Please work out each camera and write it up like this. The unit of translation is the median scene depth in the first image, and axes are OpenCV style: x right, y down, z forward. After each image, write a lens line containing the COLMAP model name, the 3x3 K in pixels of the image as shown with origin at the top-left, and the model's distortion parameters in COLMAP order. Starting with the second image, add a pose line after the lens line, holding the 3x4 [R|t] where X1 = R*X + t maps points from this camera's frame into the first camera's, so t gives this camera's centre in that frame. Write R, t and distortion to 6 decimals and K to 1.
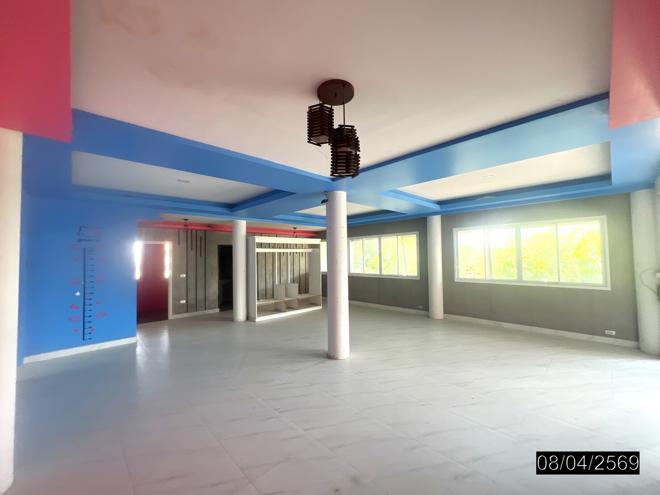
lens RADIAL K [[265.0, 0, 329.9], [0, 265.0, 246.9], [0, 0, 1]] dist [-0.001061, 0.000028]
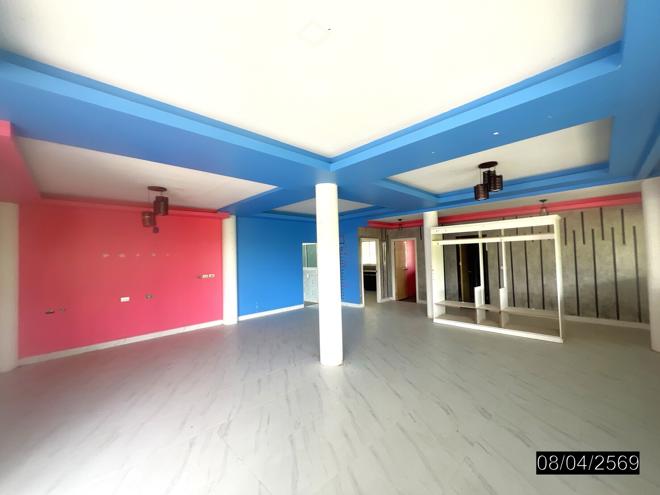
lens RADIAL K [[265.0, 0, 329.9], [0, 265.0, 248.5], [0, 0, 1]] dist [-0.001061, 0.000028]
pose [[0.010917, -0.006828, -0.999917, 0.507819], [0.070873, 0.997467, -0.006038, 0.008705], [0.997426, -0.070801, 0.011373, 0.531464]]
